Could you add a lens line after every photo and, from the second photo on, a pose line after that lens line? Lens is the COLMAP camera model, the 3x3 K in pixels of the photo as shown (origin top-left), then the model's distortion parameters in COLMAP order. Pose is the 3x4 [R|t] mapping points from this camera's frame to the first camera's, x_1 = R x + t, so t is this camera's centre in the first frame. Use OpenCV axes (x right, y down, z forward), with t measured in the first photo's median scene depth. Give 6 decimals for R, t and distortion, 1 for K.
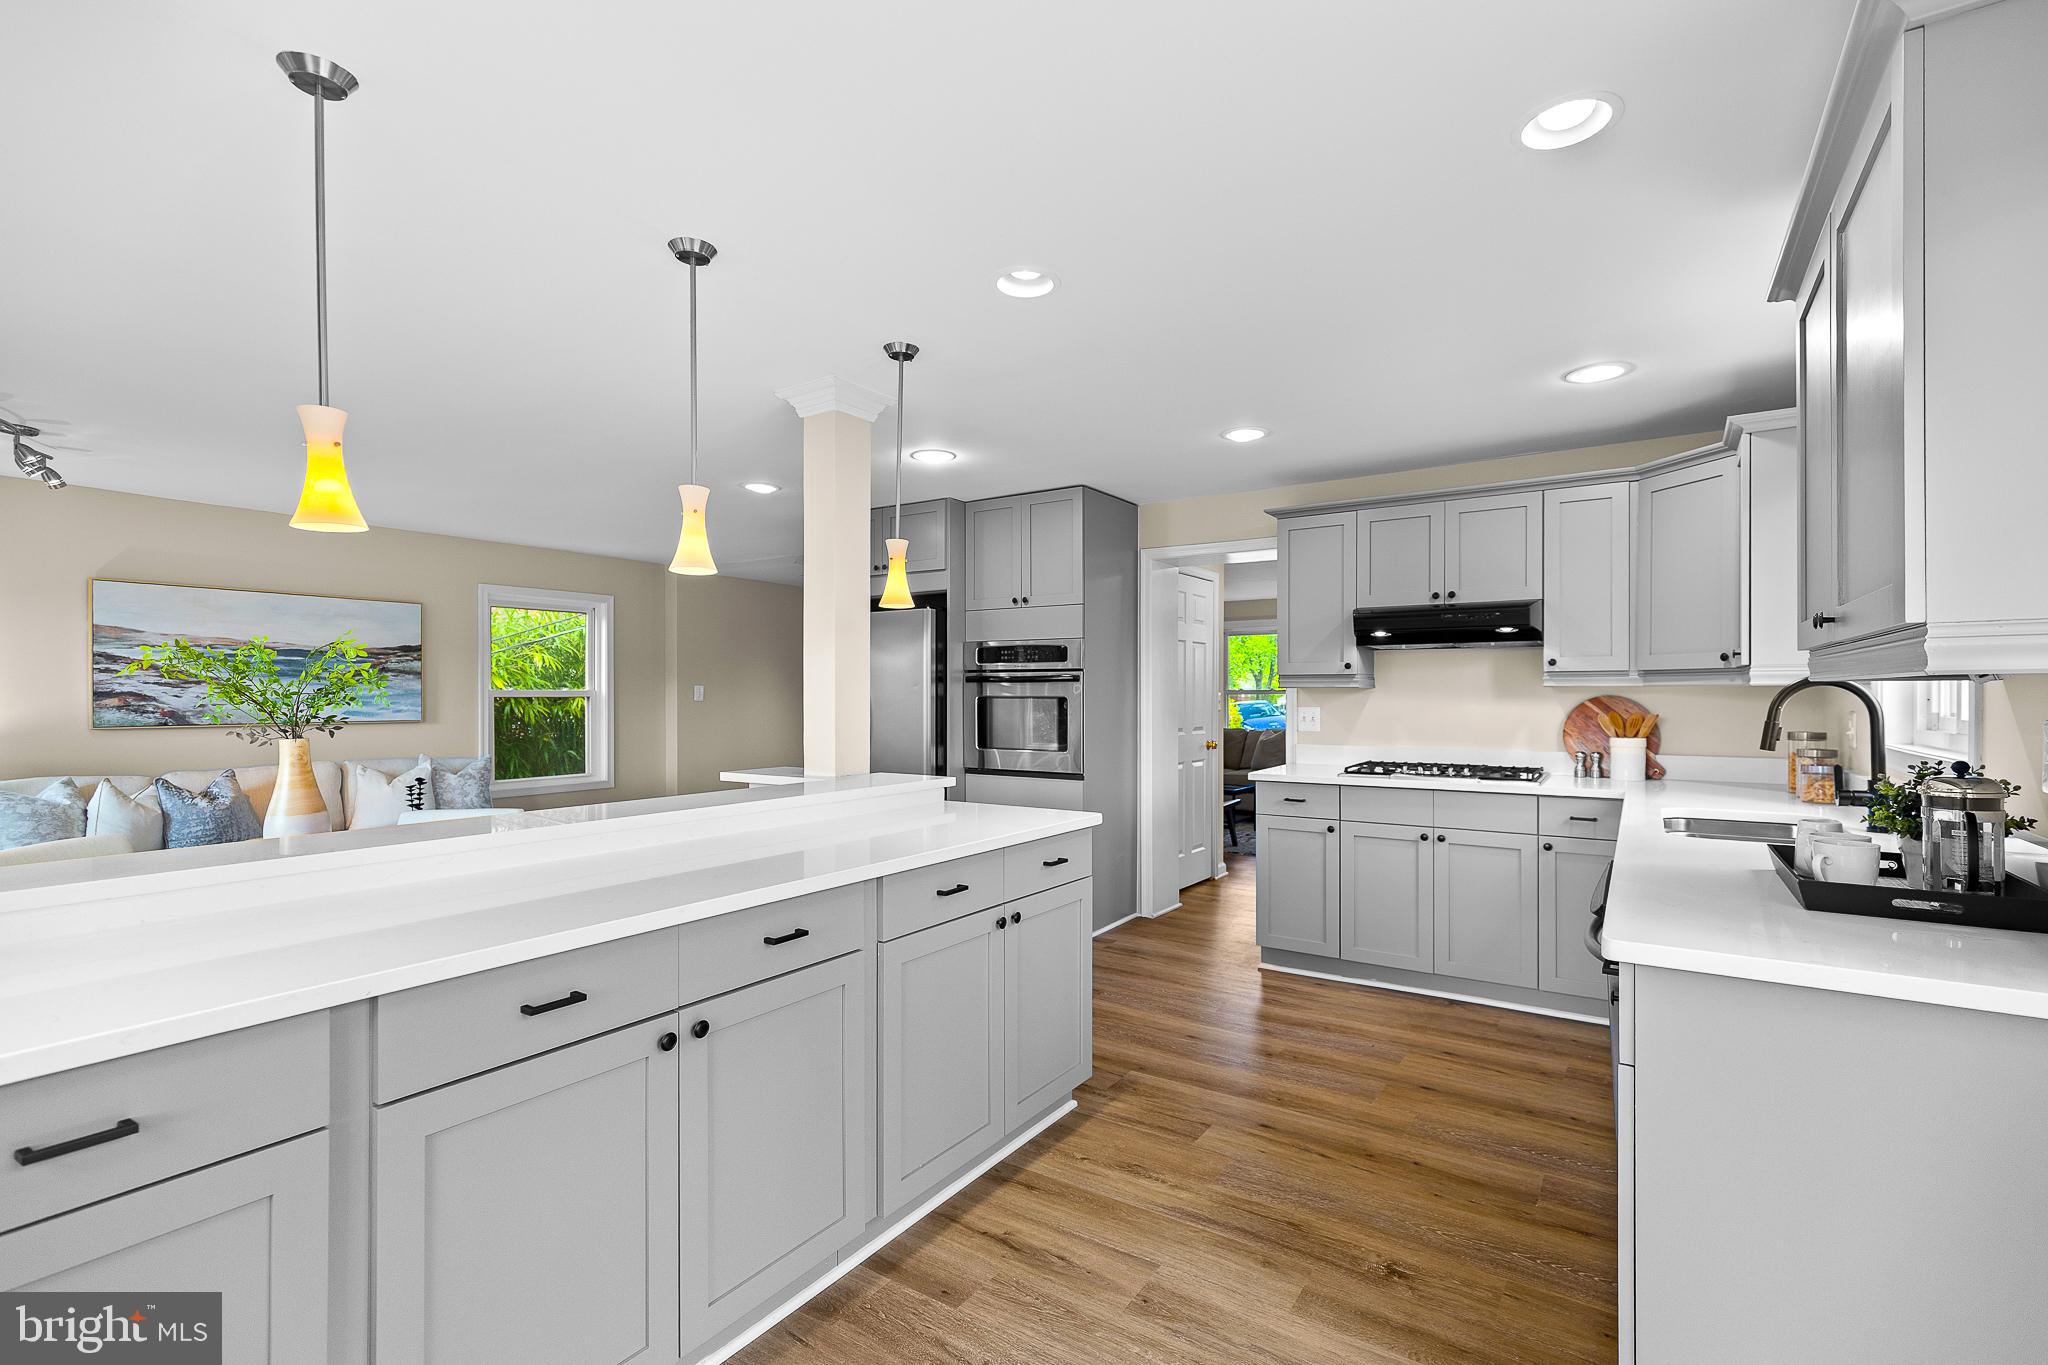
lens RADIAL K [[924.5, 0, 1040.1], [0, 924.5, 699.1], [0, 0, 1]] dist [0.004751, -0.000086]
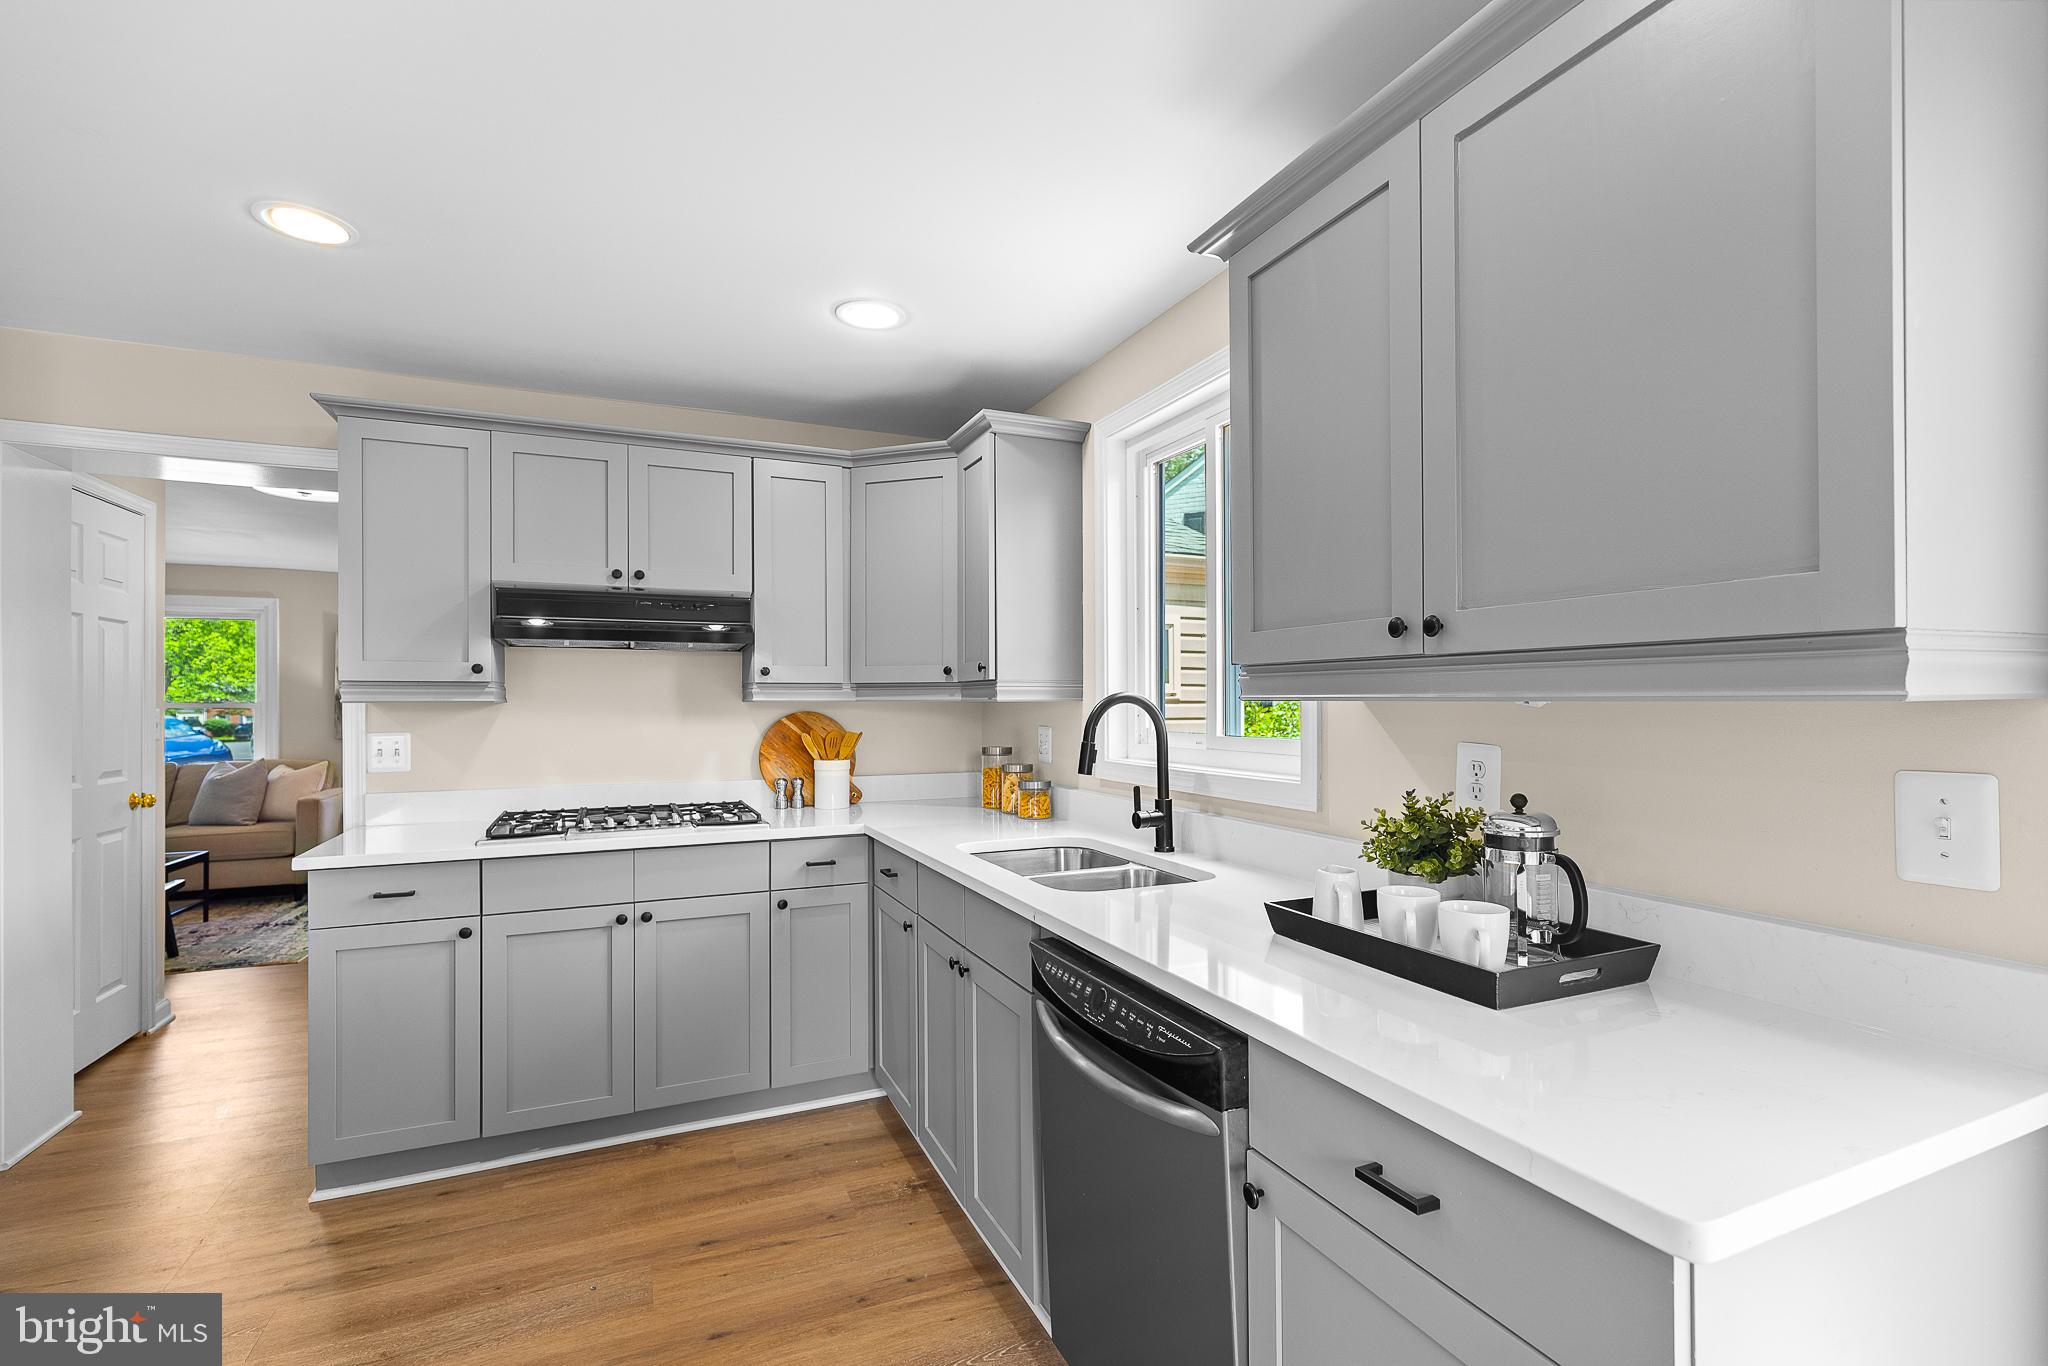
lens RADIAL K [[924.5, 0, 1040.1], [0, 924.5, 699.6], [0, 0, 1]] dist [0.004751, -0.000086]
pose [[0.537274, 0.000519, 0.843408, -0.000305], [0.007926, 0.999953, -0.005664, -0.008219], [-0.843371, 0.009728, 0.537244, 0.344943]]
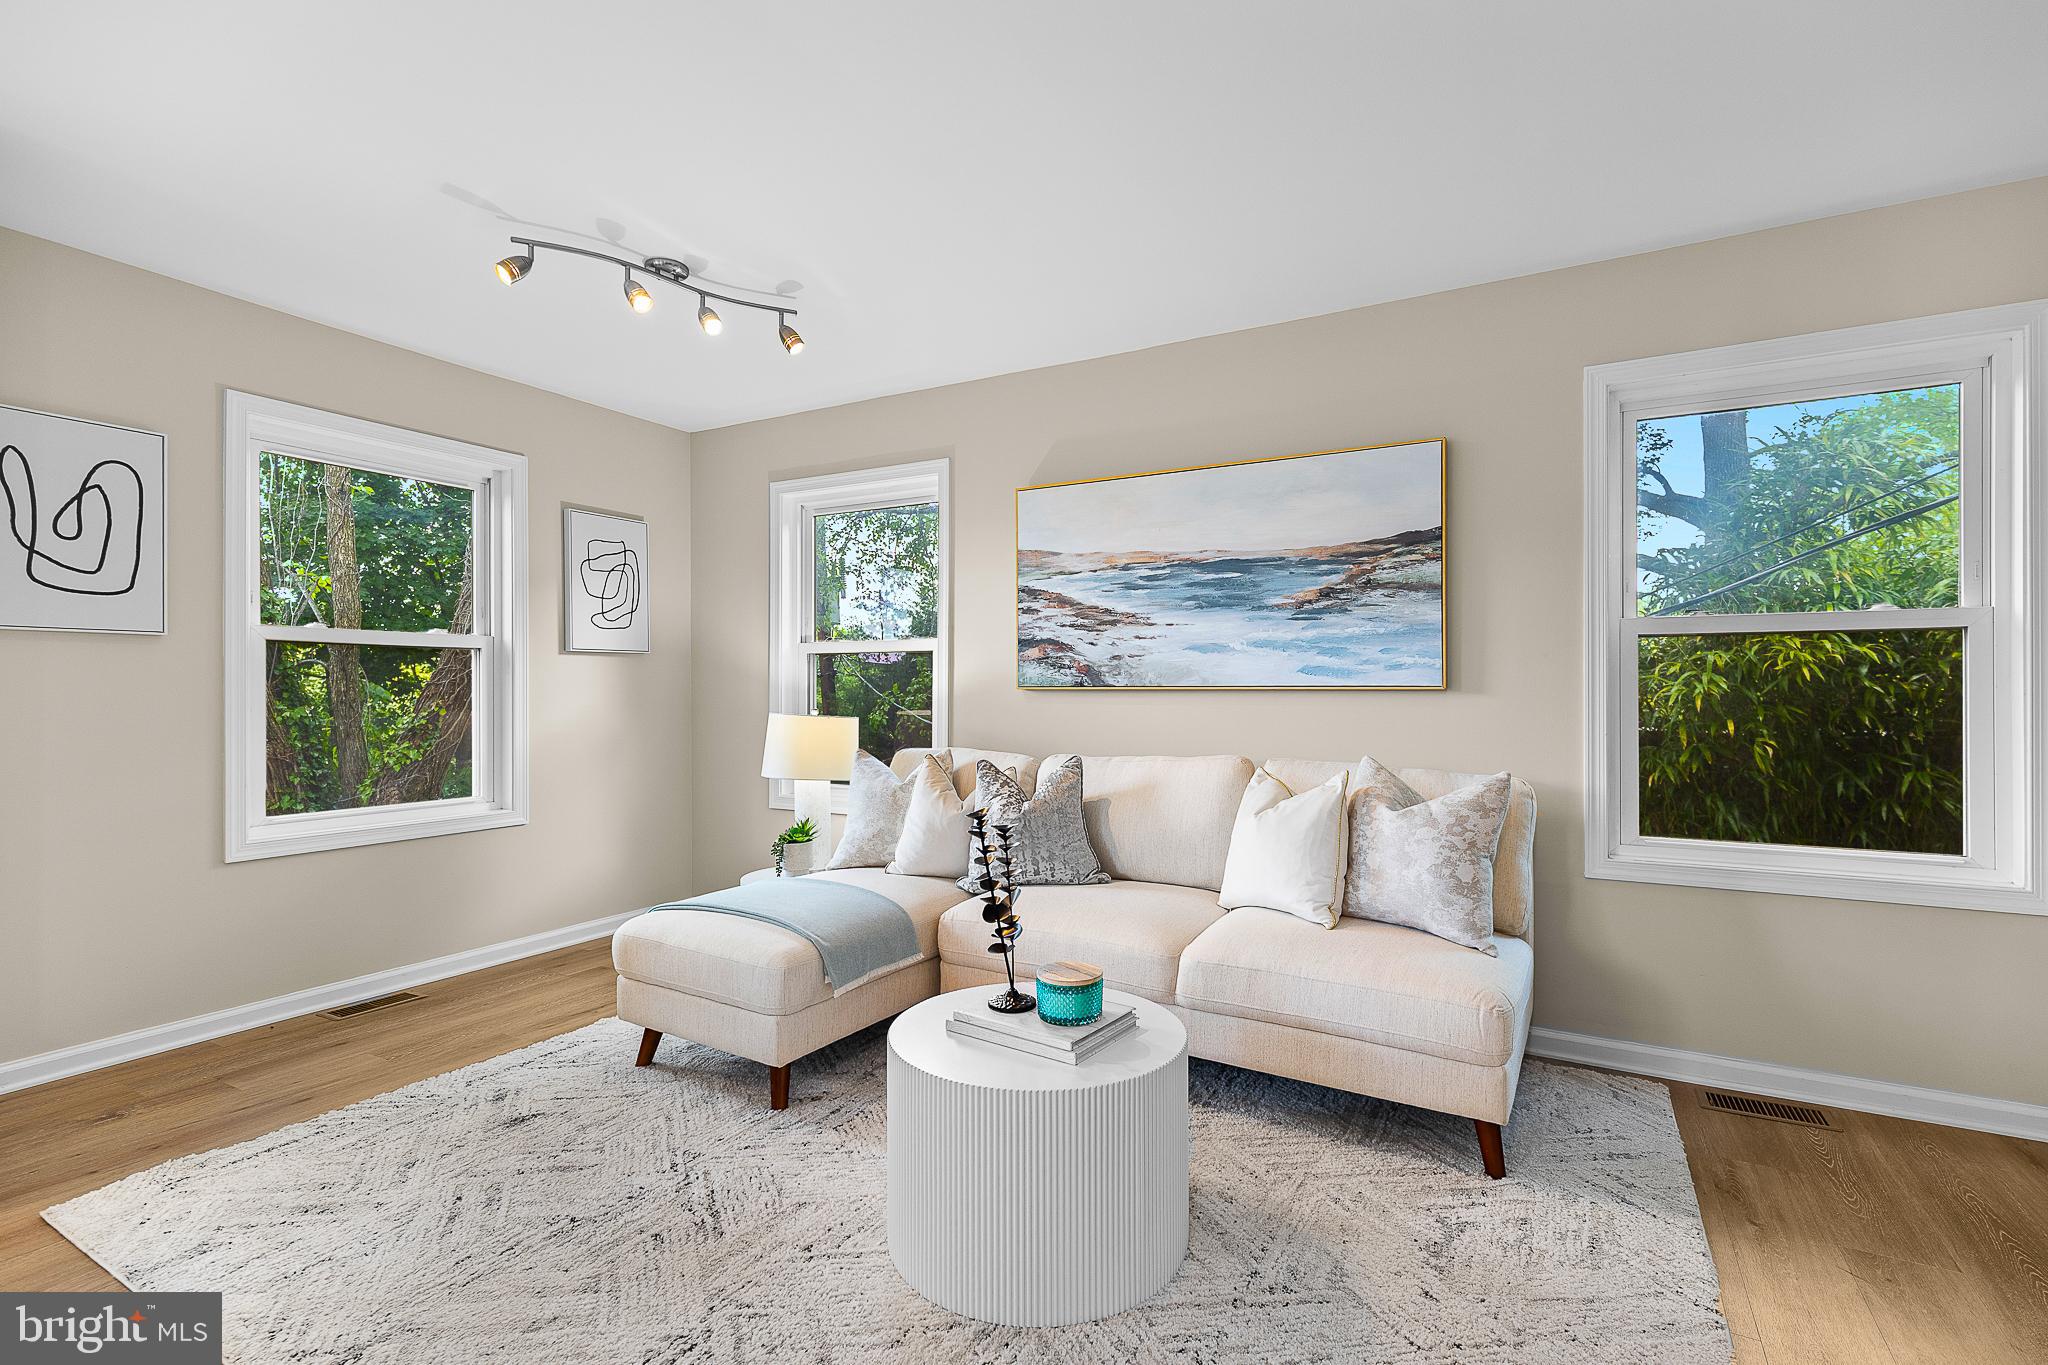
lens RADIAL K [[932.0, 0, 1039.3], [0, 932.0, 689.6], [0, 0, 1]] dist [0.011688, 0.000162]
pose [[0.077187, 0.001025, -0.997016, -0.320561], [-0.005531, 0.999985, 0.000600, 0.039040], [0.997001, 0.005468, 0.077192, 1.166030]]
